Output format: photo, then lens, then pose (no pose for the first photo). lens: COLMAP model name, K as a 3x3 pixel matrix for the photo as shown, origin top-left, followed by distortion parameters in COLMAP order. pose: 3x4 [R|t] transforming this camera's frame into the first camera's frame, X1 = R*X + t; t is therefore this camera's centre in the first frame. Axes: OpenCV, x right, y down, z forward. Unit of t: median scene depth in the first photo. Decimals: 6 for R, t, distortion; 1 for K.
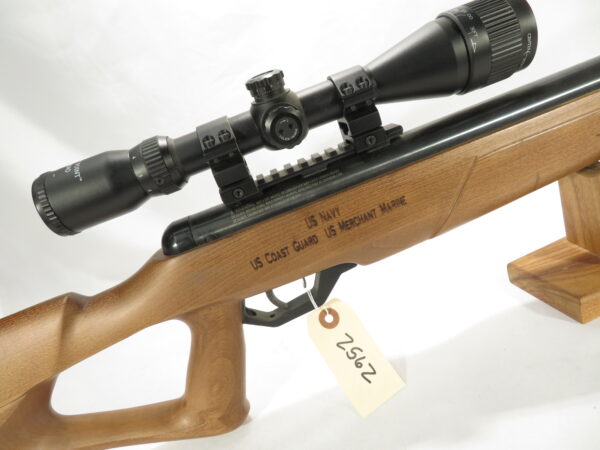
lens RADIAL K [[426.5, 0, 306.4], [0, 426.5, 226.7], [0, 0, 1]] dist [-0.002282, -0.007176]
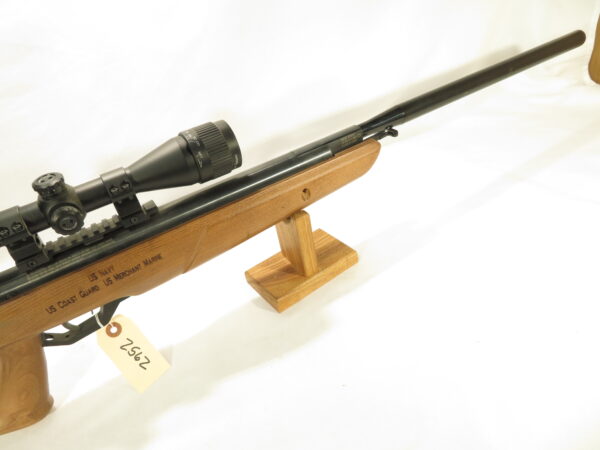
lens RADIAL K [[426.5, 0, 306.4], [0, 426.5, 226.7], [0, 0, 1]] dist [-0.002282, -0.007176]
pose [[0.909715, -0.049721, 0.412245, 0.080393], [-0.010913, 0.989599, 0.143437, -0.381639], [-0.415089, -0.134985, 0.899711, -0.550726]]
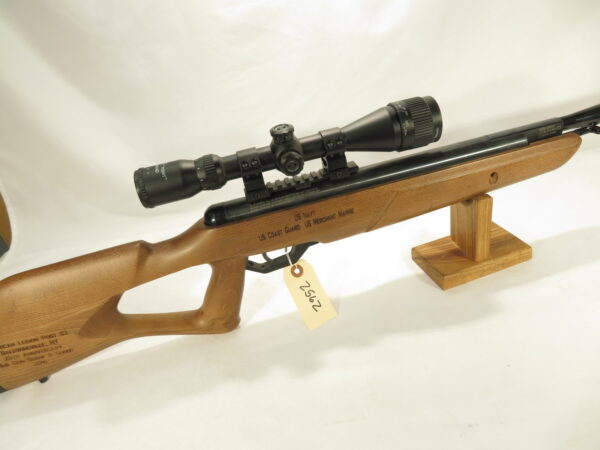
lens RADIAL K [[426.5, 0, 306.4], [0, 426.5, 226.7], [0, 0, 1]] dist [-0.002282, -0.007176]
pose [[0.984441, 0.118797, 0.129475, -0.163181], [-0.137129, 0.980127, 0.143342, -0.214195], [-0.109873, -0.158866, 0.981167, -0.644548]]
